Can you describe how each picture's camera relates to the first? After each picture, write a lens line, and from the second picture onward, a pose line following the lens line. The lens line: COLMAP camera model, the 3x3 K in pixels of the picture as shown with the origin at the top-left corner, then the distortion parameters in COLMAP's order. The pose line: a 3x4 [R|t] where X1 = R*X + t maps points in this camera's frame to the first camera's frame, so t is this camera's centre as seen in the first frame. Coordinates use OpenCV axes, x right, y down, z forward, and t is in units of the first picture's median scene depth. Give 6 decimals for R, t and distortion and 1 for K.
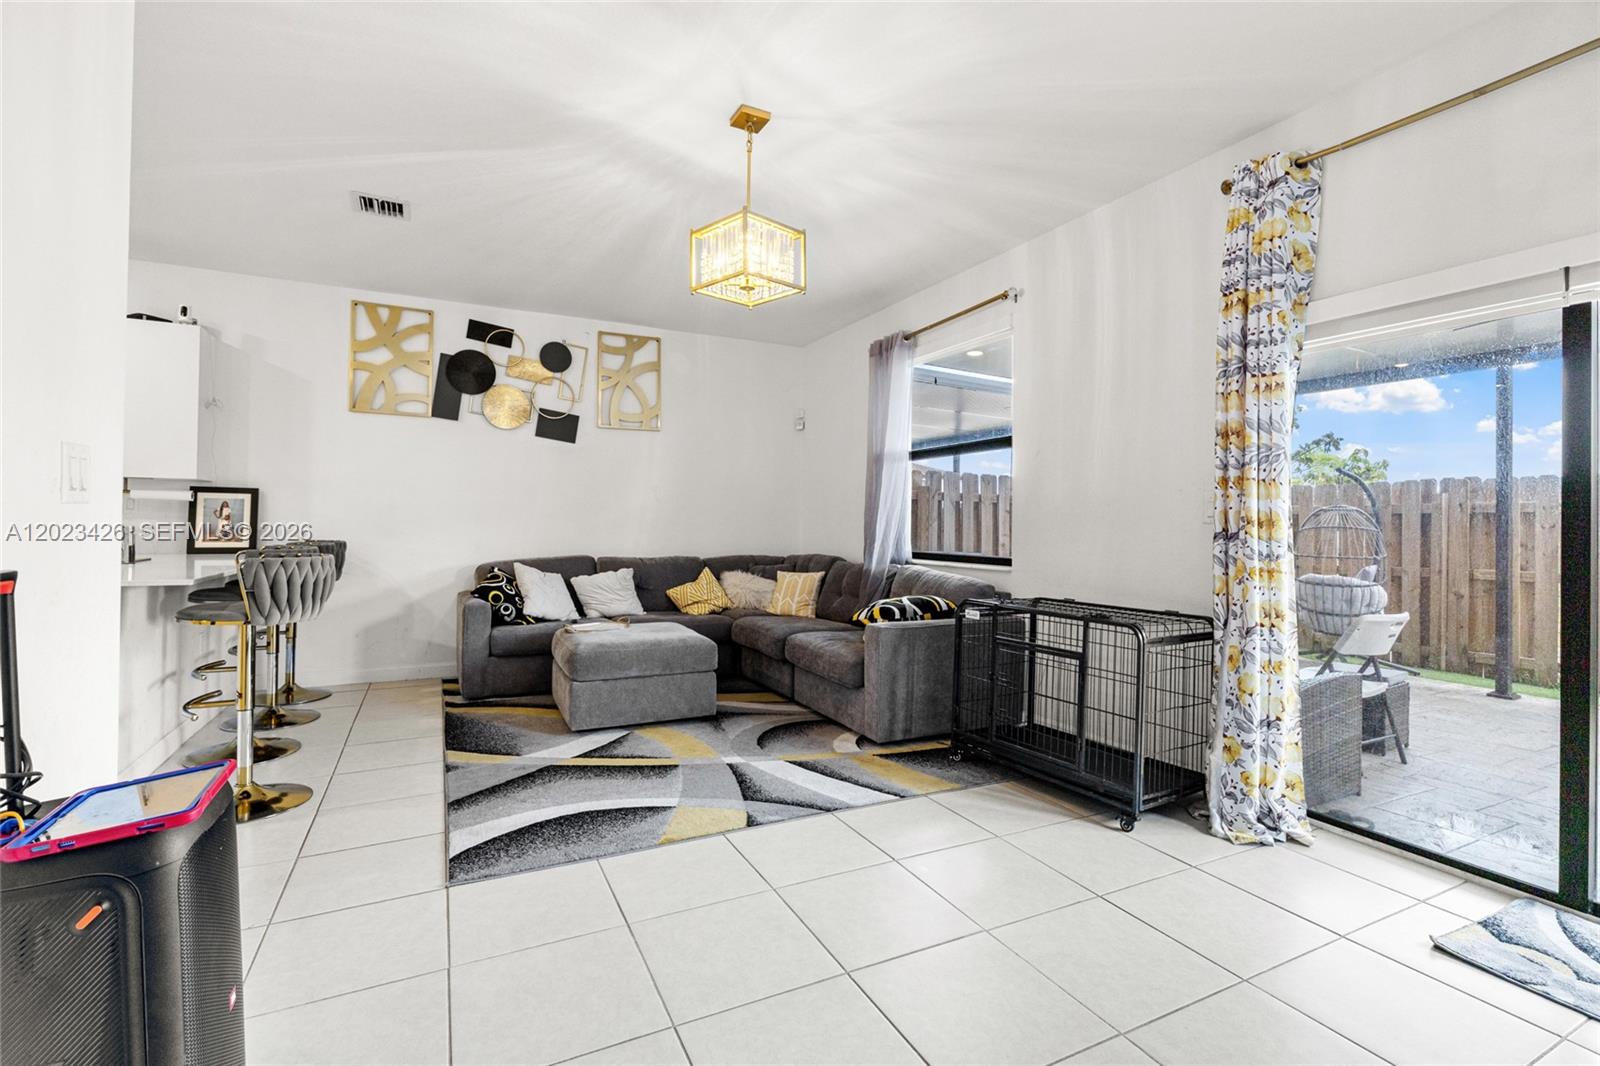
lens RADIAL K [[715.9, 0, 801.6], [0, 715.9, 529.3], [0, 0, 1]] dist [-0.002063, -0.000425]
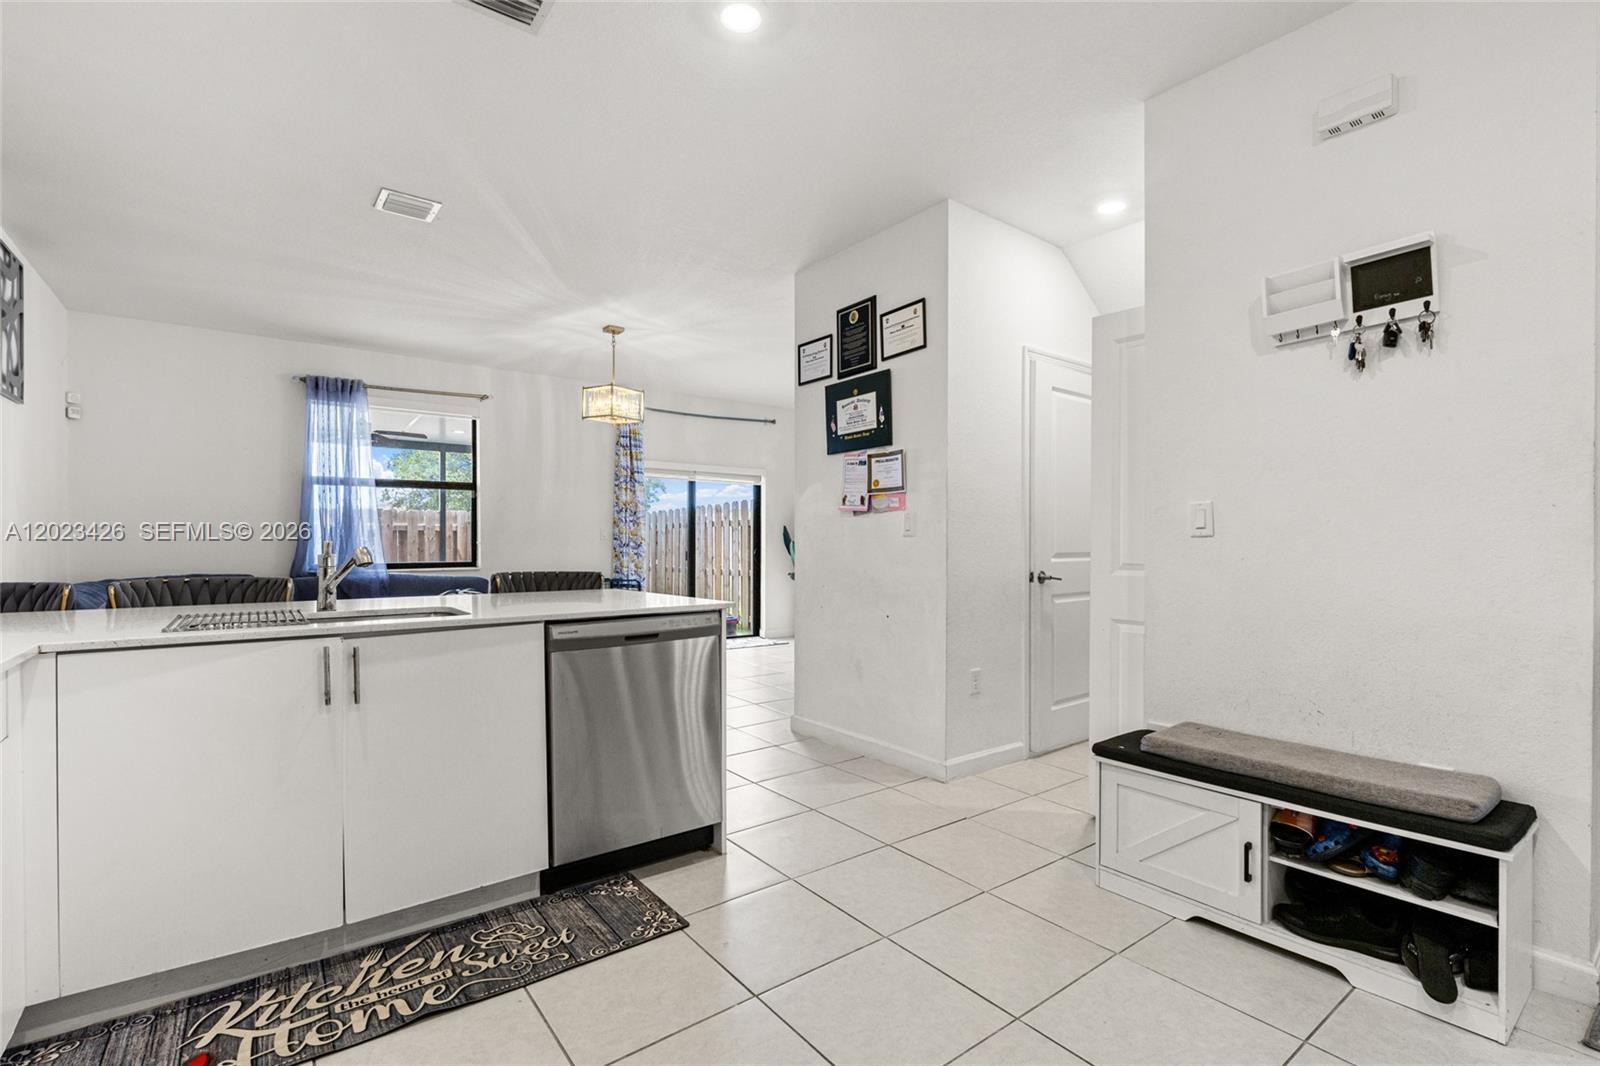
lens RADIAL K [[715.9, 0, 790.5], [0, 715.9, 546.7], [0, 0, 1]] dist [-0.002063, -0.000425]
pose [[-0.167310, -0.017633, 0.985747, -1.160137], [0.007488, 0.999788, 0.019155, -0.014543], [-0.985876, 0.010586, -0.167142, 0.481549]]
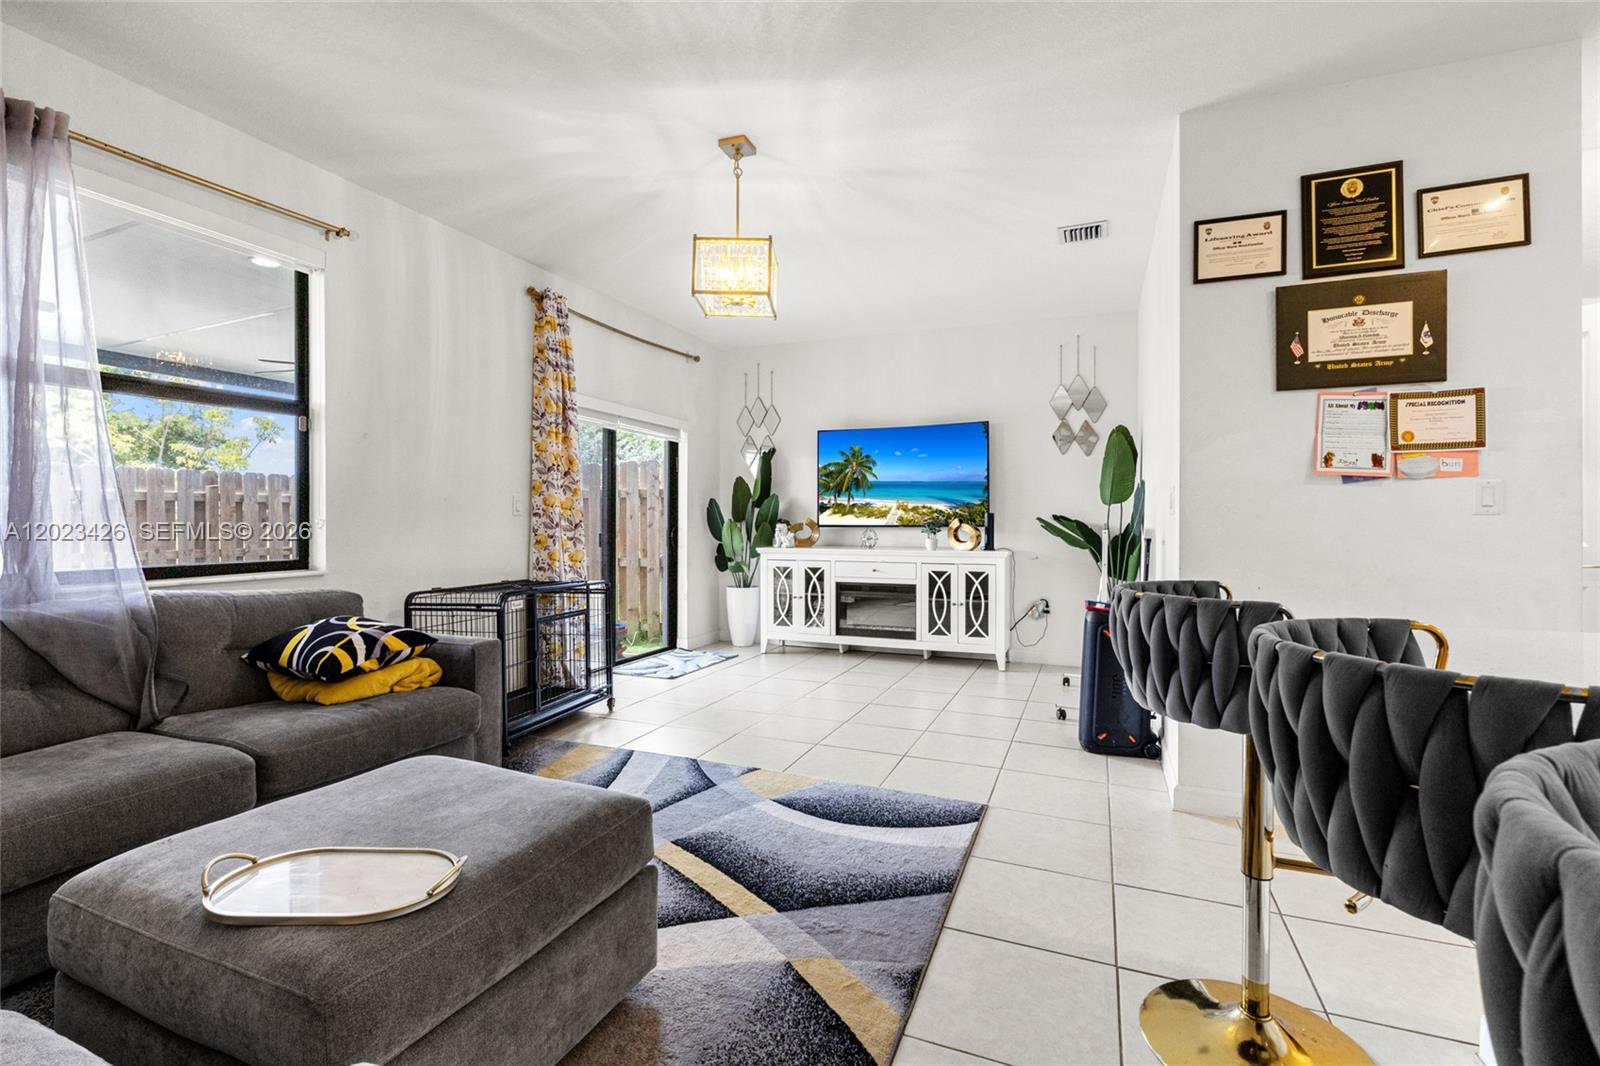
lens RADIAL K [[715.9, 0, 801.5], [0, 715.9, 517.0], [0, 0, 1]] dist [-0.002063, -0.000425]
pose [[-0.649252, -0.010031, 0.760507, -0.550326], [-0.002688, 0.999937, 0.010895, -0.012859], [-0.760569, 0.005029, -0.649238, 0.919196]]
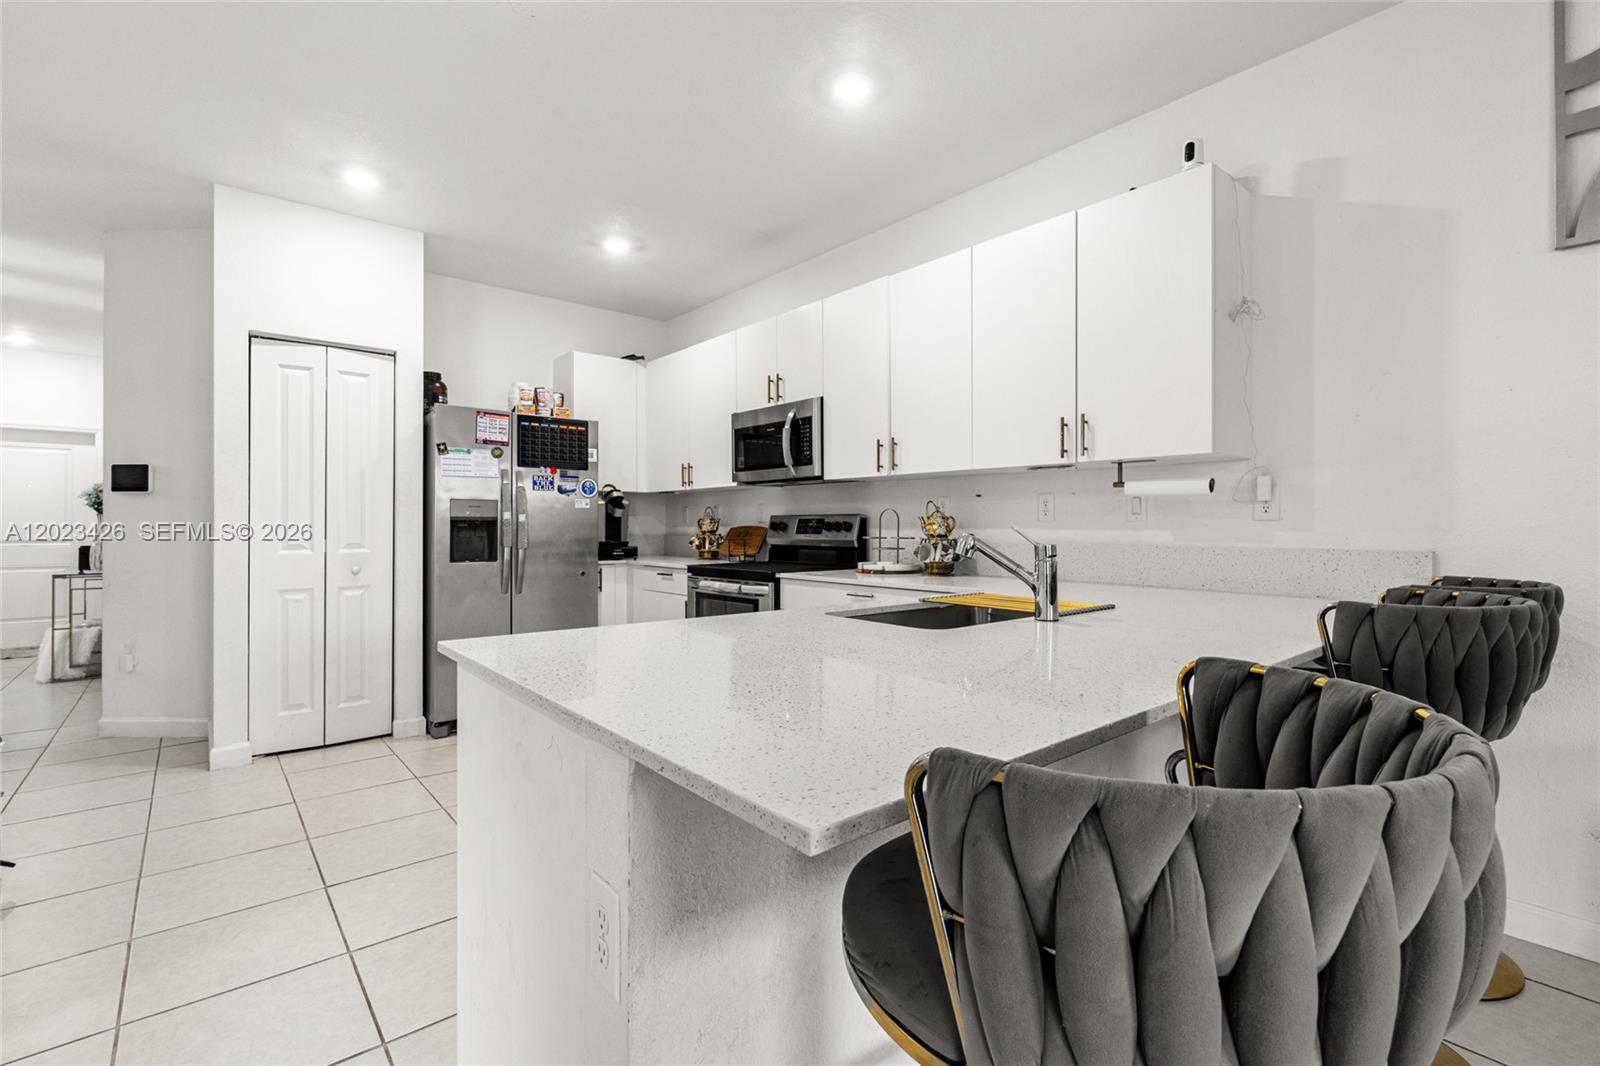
lens RADIAL K [[715.9, 0, 806.4], [0, 715.9, 519.2], [0, 0, 1]] dist [-0.002063, -0.000425]
pose [[0.233965, -0.019521, -0.972049, -0.345036], [-0.008465, 0.999720, -0.022114, -0.006063], [0.972208, 0.013402, 0.233734, 0.502403]]
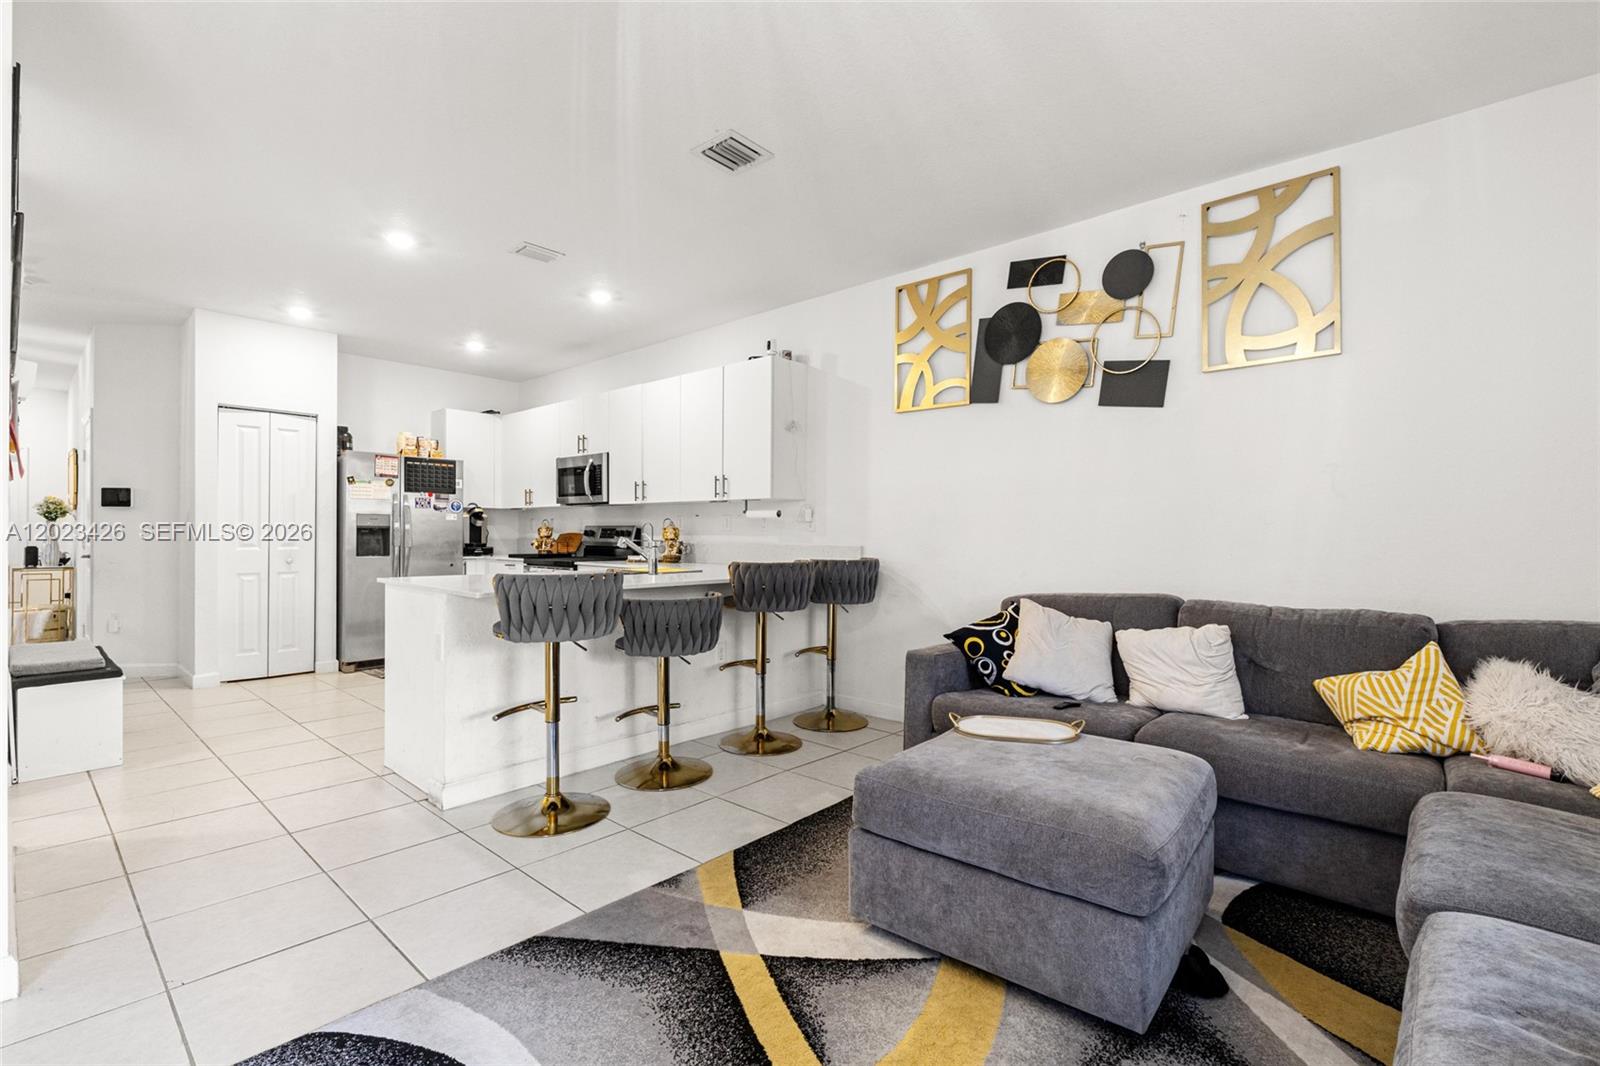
lens RADIAL K [[715.9, 0, 807.0], [0, 715.9, 531.9], [0, 0, 1]] dist [-0.002063, -0.000425]
pose [[0.365754, -0.011171, -0.930644, 0.147131], [-0.011515, 0.999797, -0.016527, -0.001918], [0.930640, 0.016761, 0.365551, 0.563000]]
